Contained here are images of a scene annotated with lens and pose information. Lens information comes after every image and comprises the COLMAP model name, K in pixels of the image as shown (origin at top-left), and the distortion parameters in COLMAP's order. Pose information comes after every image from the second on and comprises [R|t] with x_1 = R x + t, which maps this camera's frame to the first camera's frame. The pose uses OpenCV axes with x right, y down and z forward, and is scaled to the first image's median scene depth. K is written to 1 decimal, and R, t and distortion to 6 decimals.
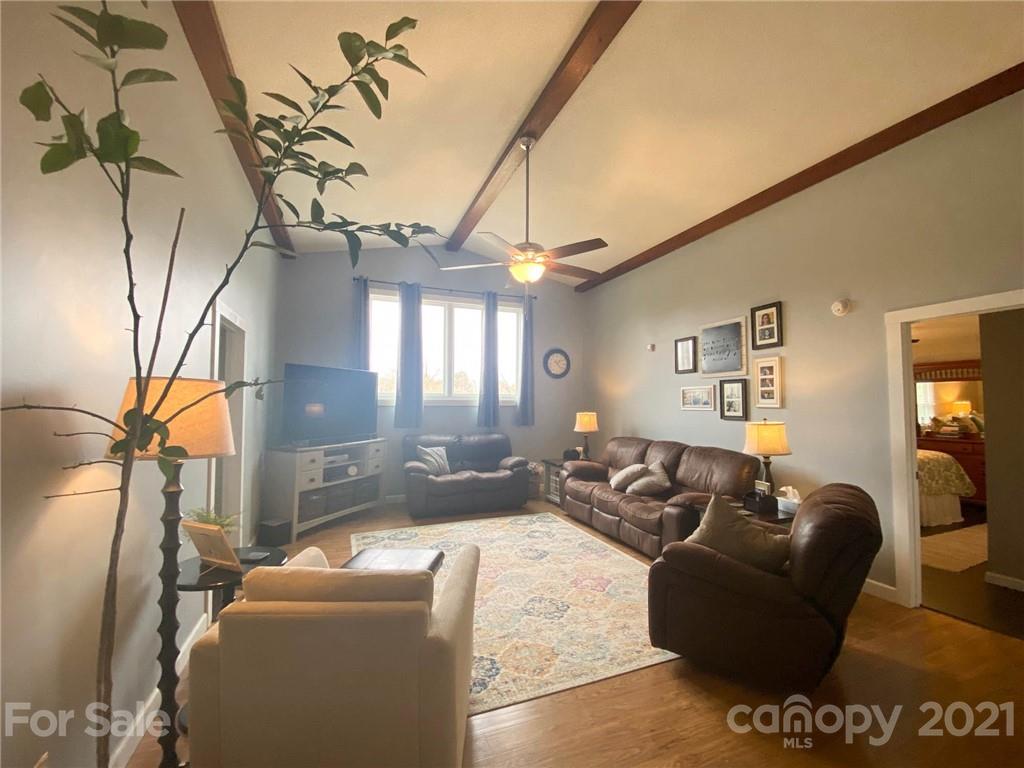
lens RADIAL K [[421.8, 0, 514.9], [0, 421.8, 385.7], [0, 0, 1]] dist [-0.028611, -0.000289]
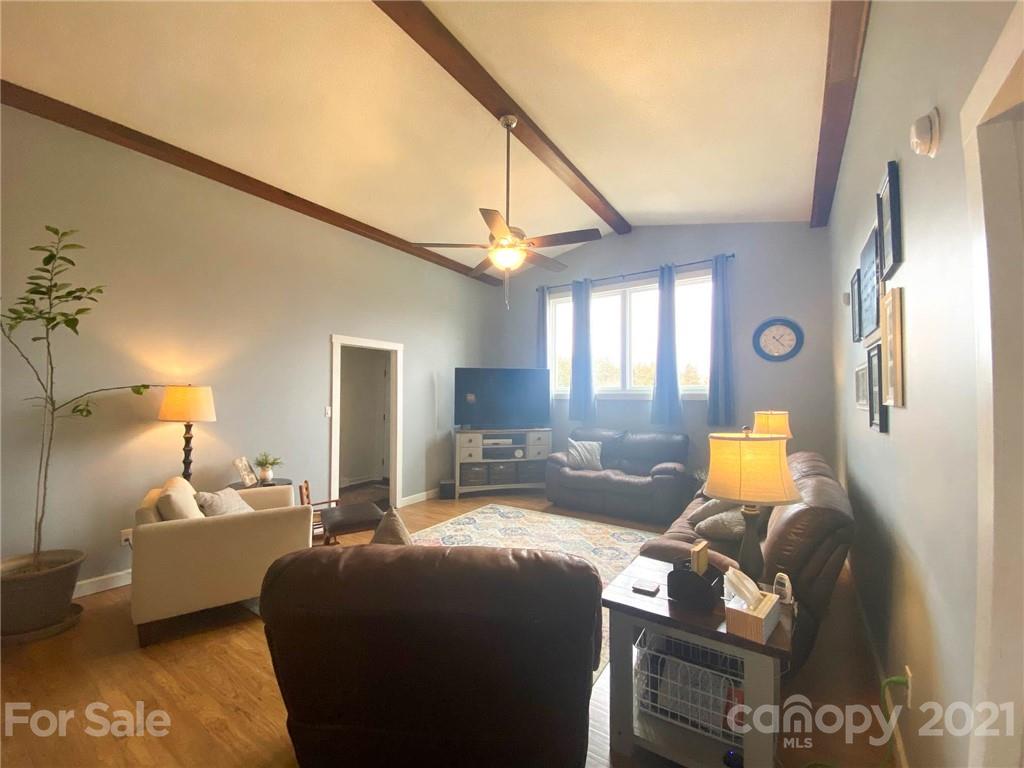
lens RADIAL K [[414.6, 0, 510.6], [0, 414.6, 385.1], [0, 0, 1]] dist [0.029836, -0.030065]
pose [[0.544505, -0.024394, -0.838403, 0.598134], [0.031438, 0.999468, -0.008663, 0.018651], [0.838168, -0.021641, 0.544982, 0.354110]]
